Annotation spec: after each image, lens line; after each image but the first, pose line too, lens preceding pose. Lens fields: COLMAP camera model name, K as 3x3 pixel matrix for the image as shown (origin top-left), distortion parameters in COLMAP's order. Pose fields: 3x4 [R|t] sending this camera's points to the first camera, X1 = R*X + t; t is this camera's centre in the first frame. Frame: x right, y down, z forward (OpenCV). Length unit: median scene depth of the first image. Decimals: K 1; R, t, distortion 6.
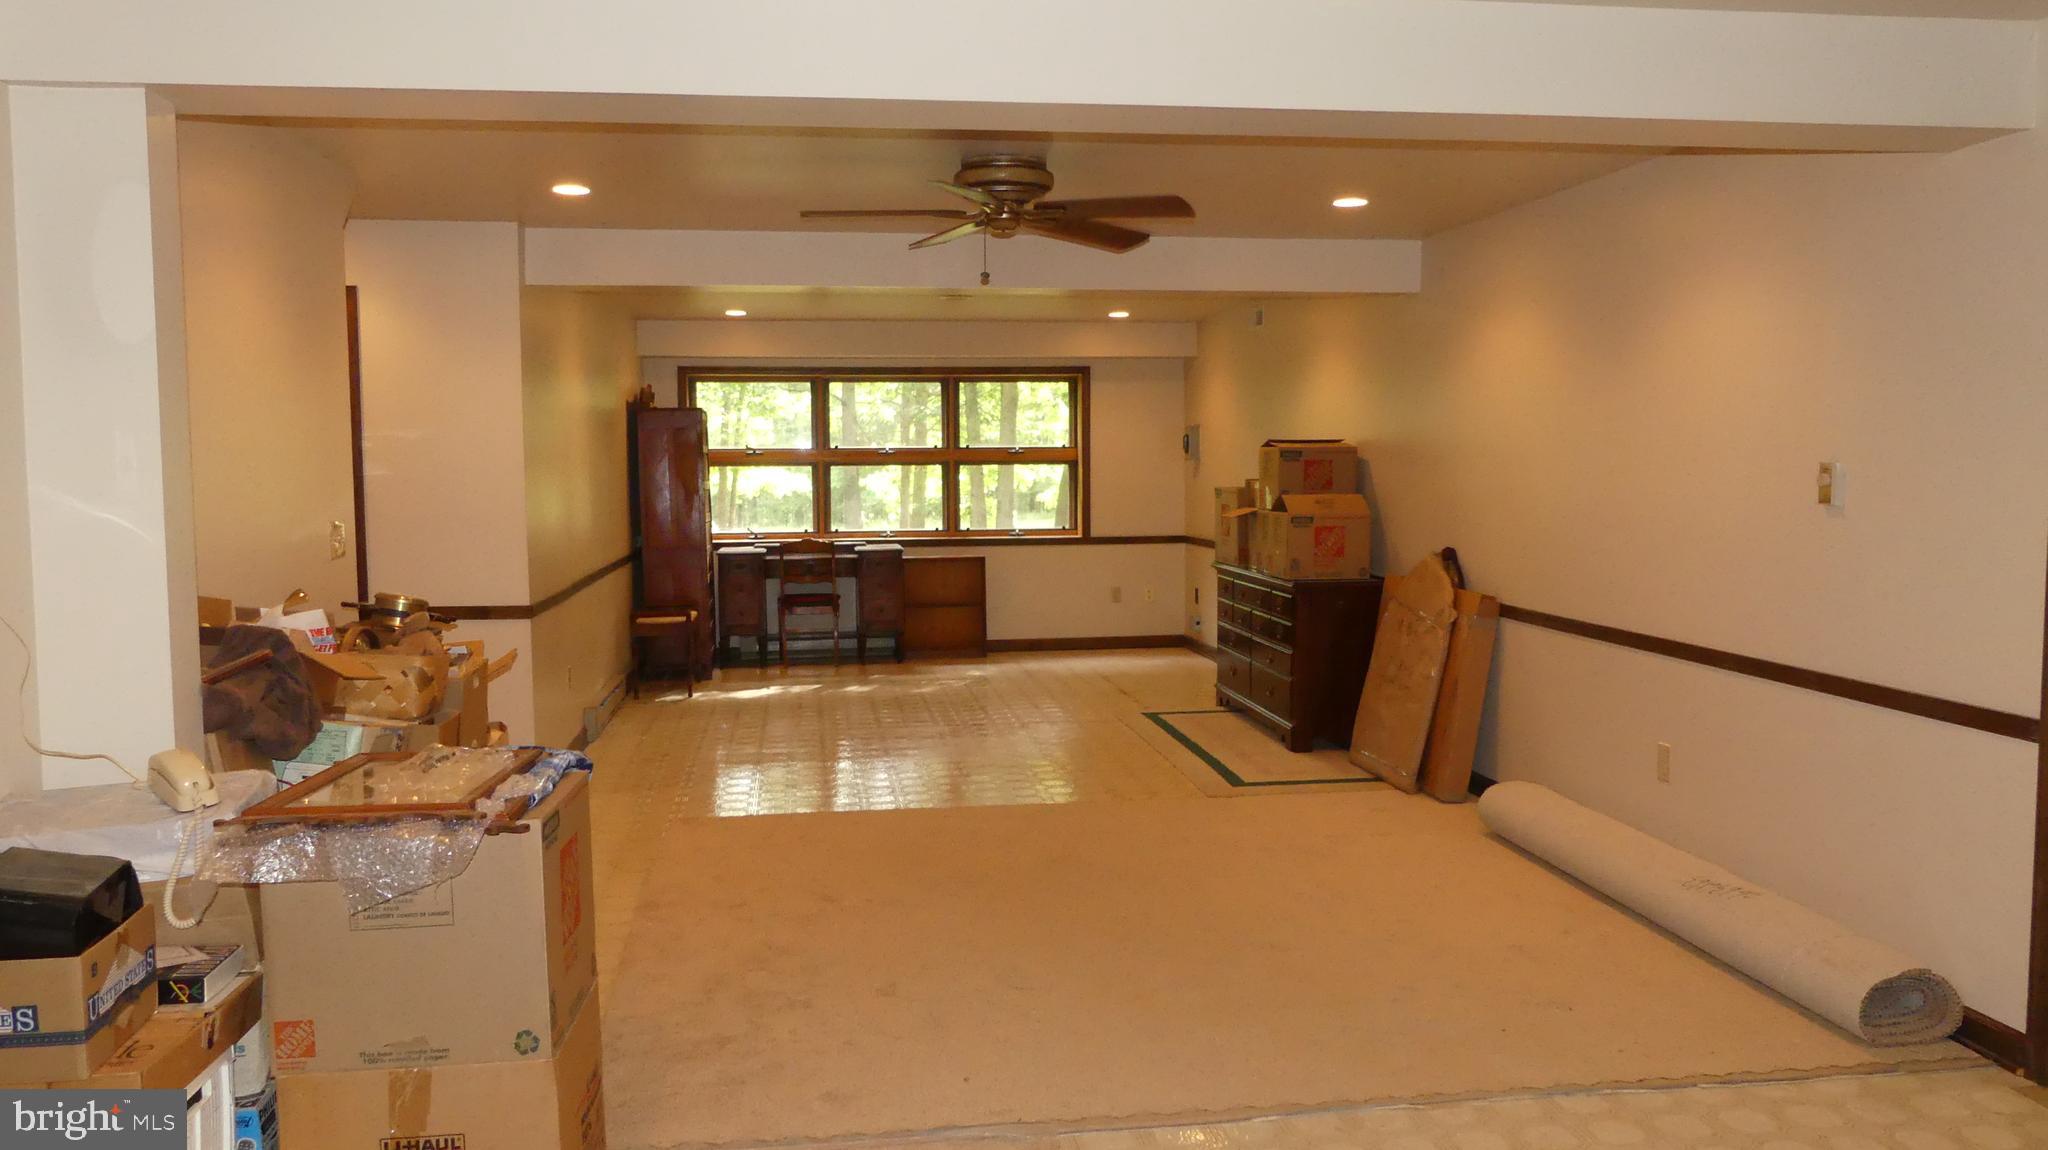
lens RADIAL K [[1553.3, 0, 1024.0], [0, 1553.3, 575.0], [0, 0, 1]] dist [-0.029650, 0.031611]
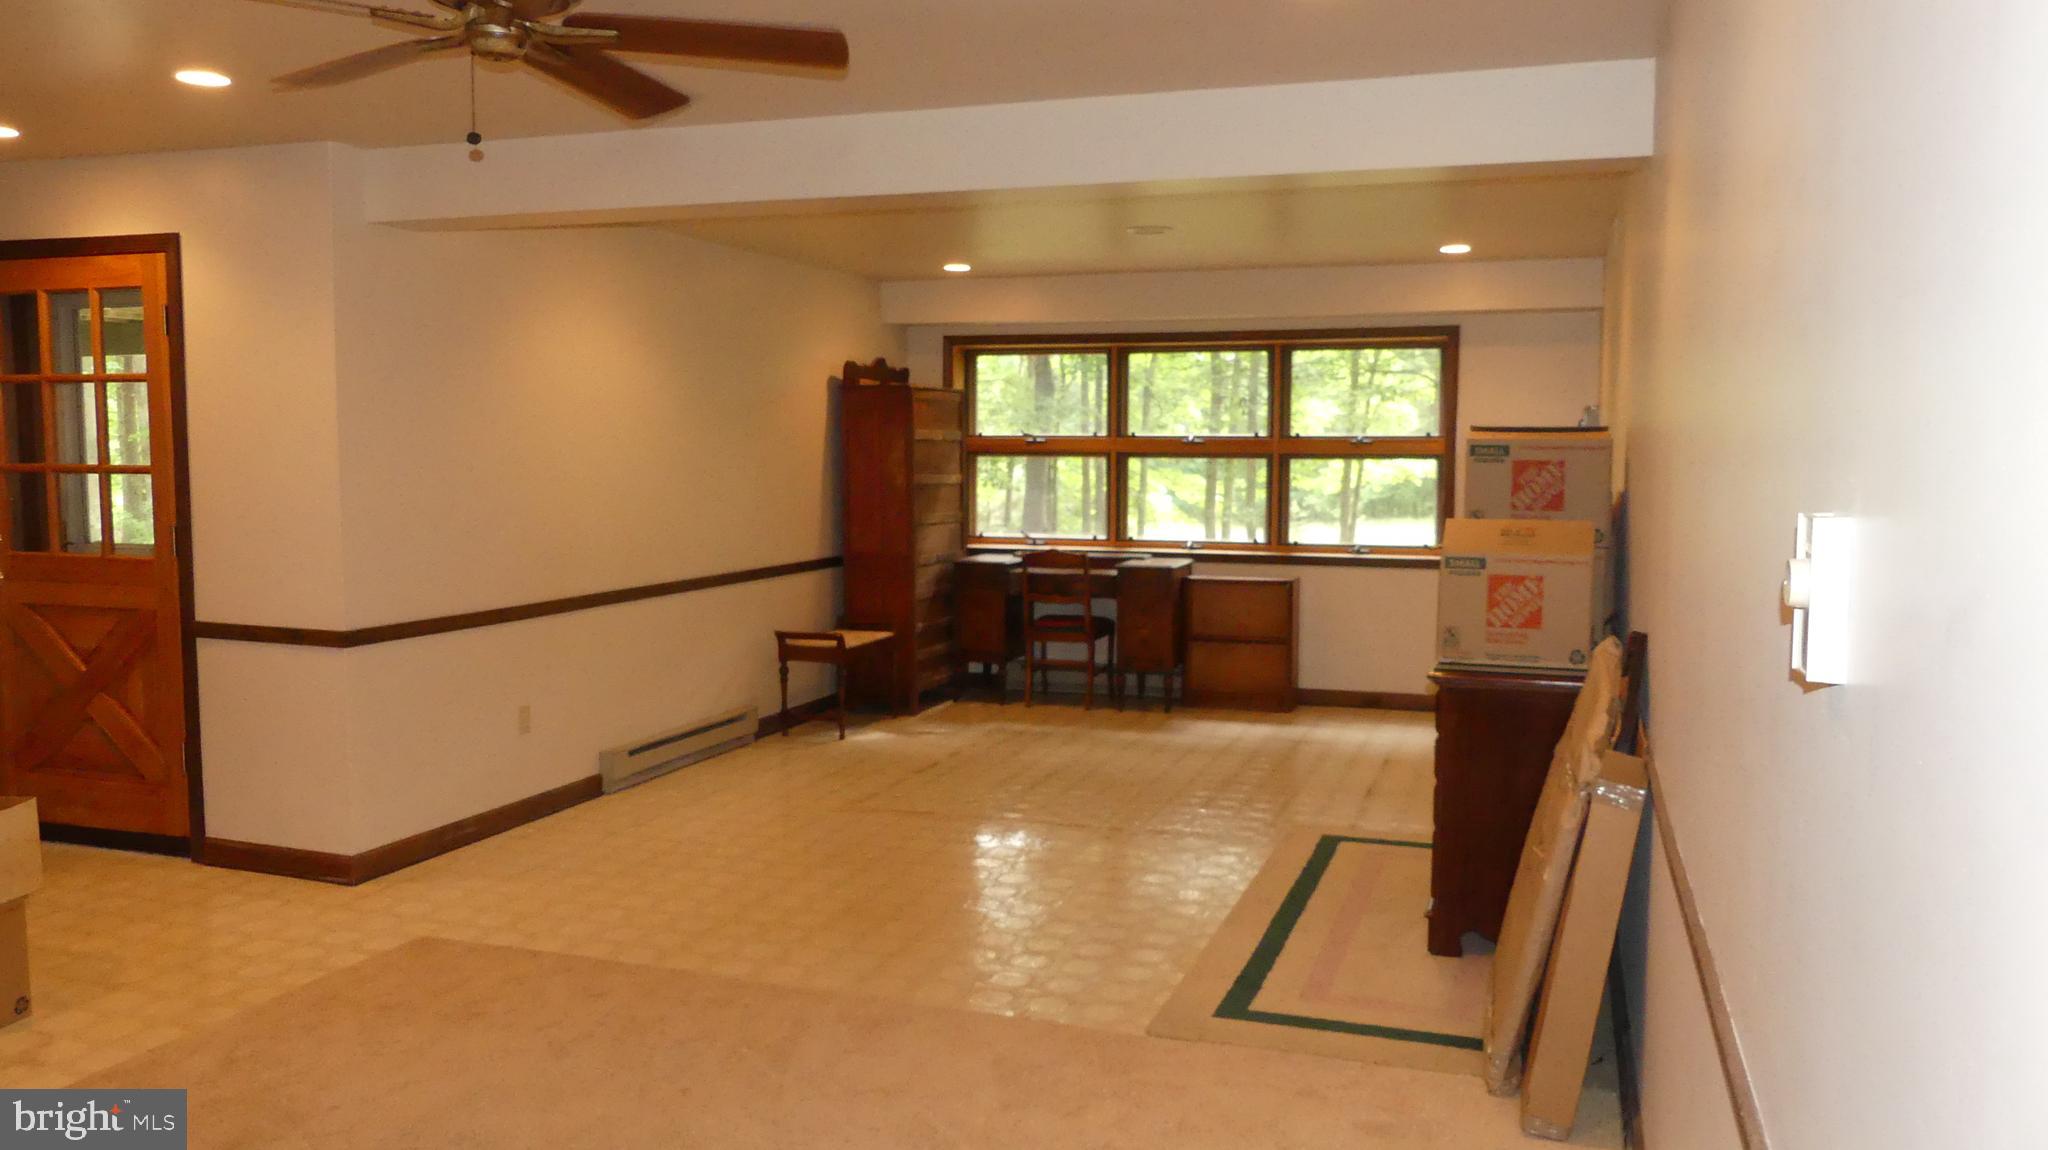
lens RADIAL K [[1553.3, 0, 1024.0], [0, 1553.3, 575.0], [0, 0, 1]] dist [-0.029650, 0.031611]
pose [[0.888330, 0.048268, -0.456662, 0.199095], [-0.044232, 0.998830, 0.019532, -0.023112], [0.457071, 0.002849, 0.889426, 0.263913]]
